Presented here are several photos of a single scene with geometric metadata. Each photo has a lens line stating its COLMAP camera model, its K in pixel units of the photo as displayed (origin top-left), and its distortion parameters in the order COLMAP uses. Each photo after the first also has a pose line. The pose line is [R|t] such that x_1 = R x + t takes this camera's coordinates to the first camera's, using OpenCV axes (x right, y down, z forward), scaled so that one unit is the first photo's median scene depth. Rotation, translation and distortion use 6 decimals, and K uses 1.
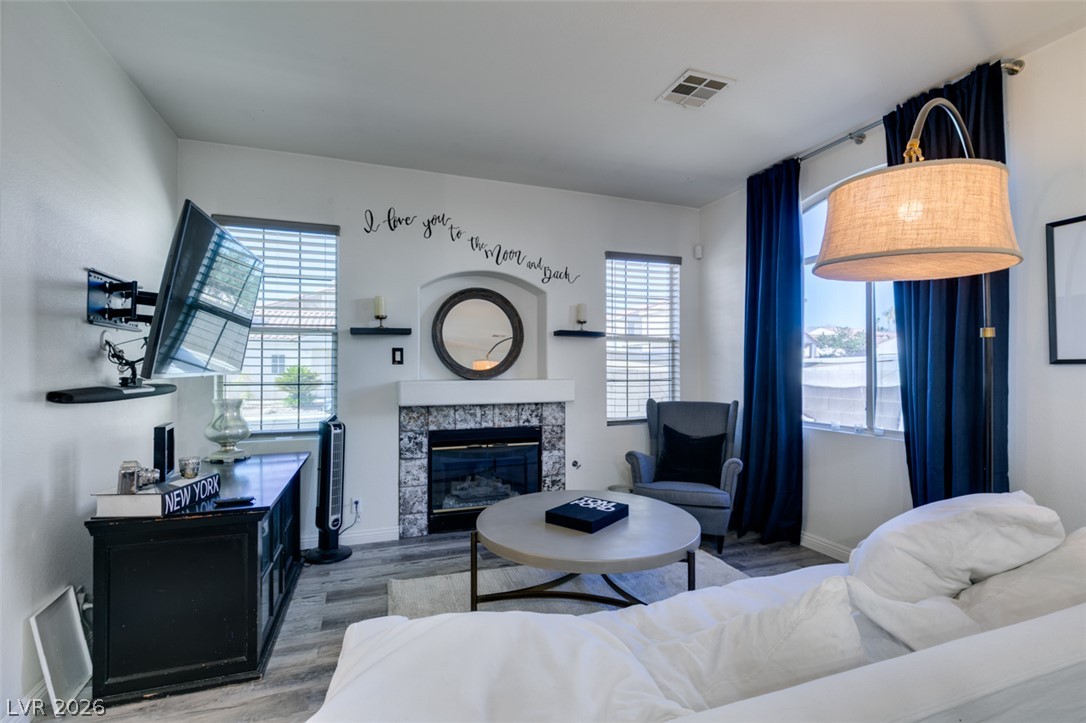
lens RADIAL K [[484.7, 0, 541.2], [0, 484.7, 361.9], [0, 0, 1]] dist [0.000236, -0.001231]
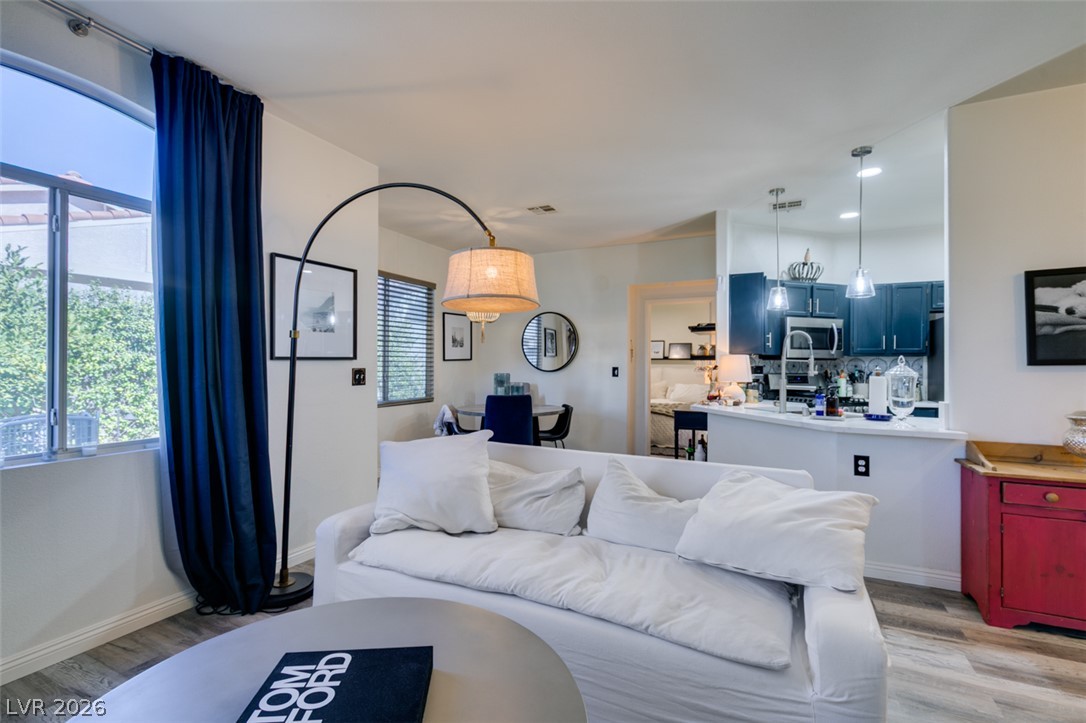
lens RADIAL K [[484.7, 0, 538.3], [0, 484.7, 365.4], [0, 0, 1]] dist [0.000236, -0.001231]
pose [[-0.693996, -0.006831, 0.719946, -0.223354], [-0.013876, 0.999896, -0.003888, 0.007750], [-0.719845, -0.012688, -0.694019, 0.799658]]
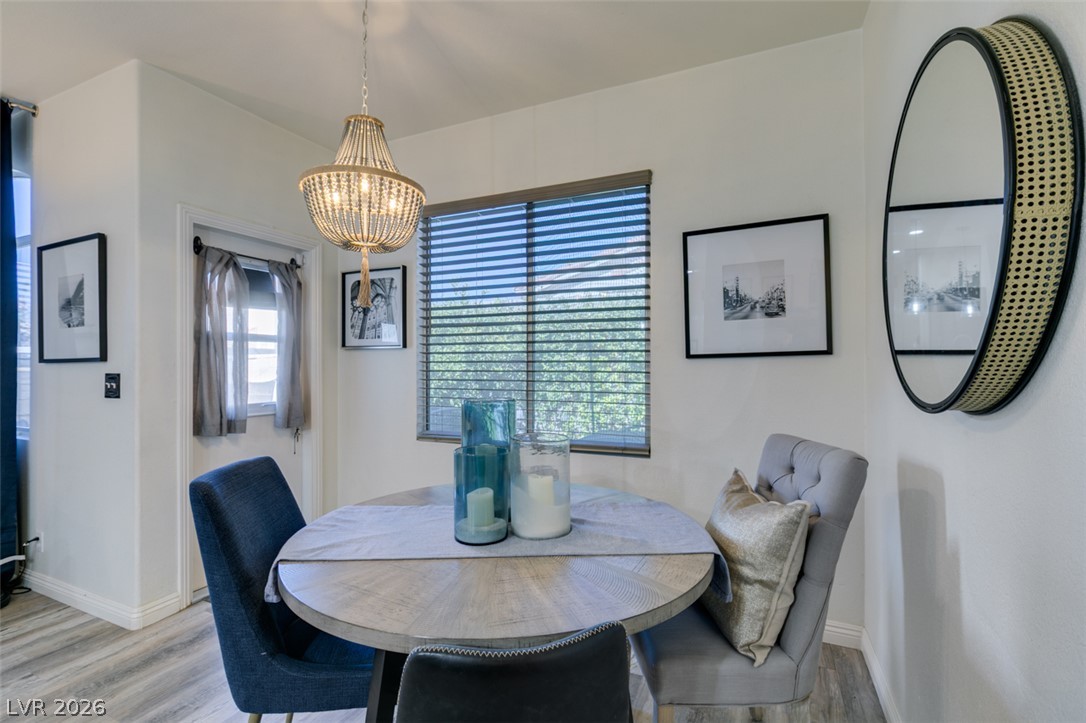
lens RADIAL K [[484.7, 0, 538.5], [0, 484.7, 362.6], [0, 0, 1]] dist [0.000236, -0.001231]
pose [[0.696525, -0.000314, 0.717532, 0.605008], [-0.006464, 0.999957, 0.006713, -0.007477], [-0.717503, -0.009314, 0.696493, -0.431188]]
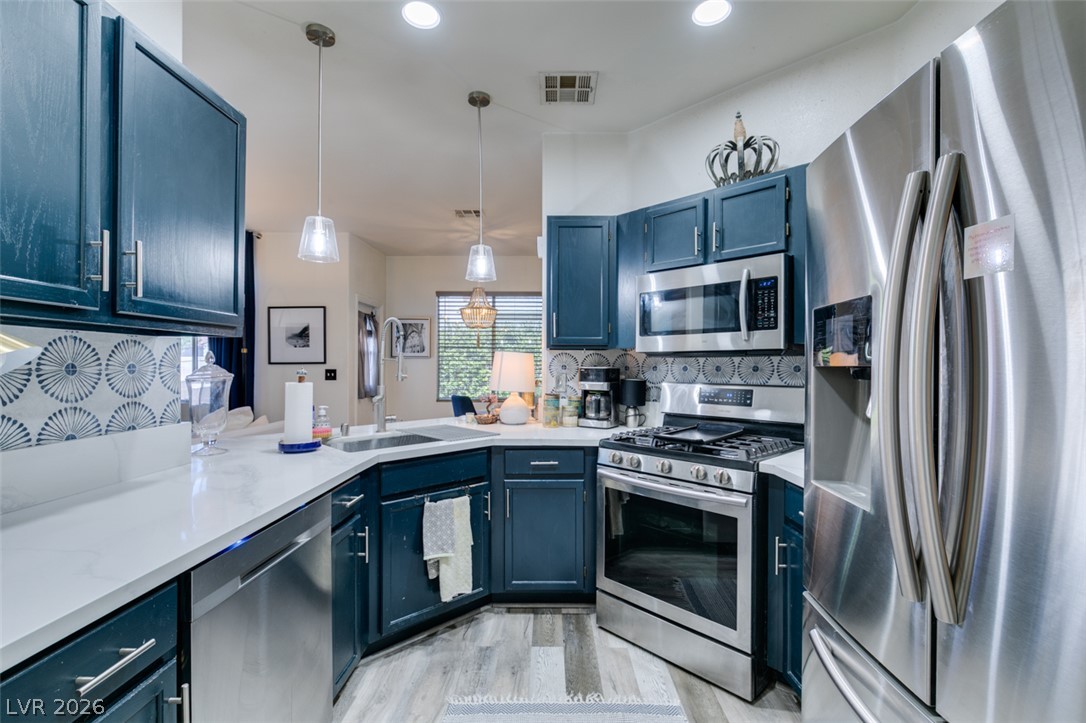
lens RADIAL K [[484.7, 0, 541.5], [0, 484.7, 365.3], [0, 0, 1]] dist [0.000236, -0.001231]
pose [[0.352133, 0.002693, 0.935946, -0.435888], [-0.014213, 0.999896, 0.002471, -0.009113], [-0.935842, -0.014173, 0.352135, -0.667005]]
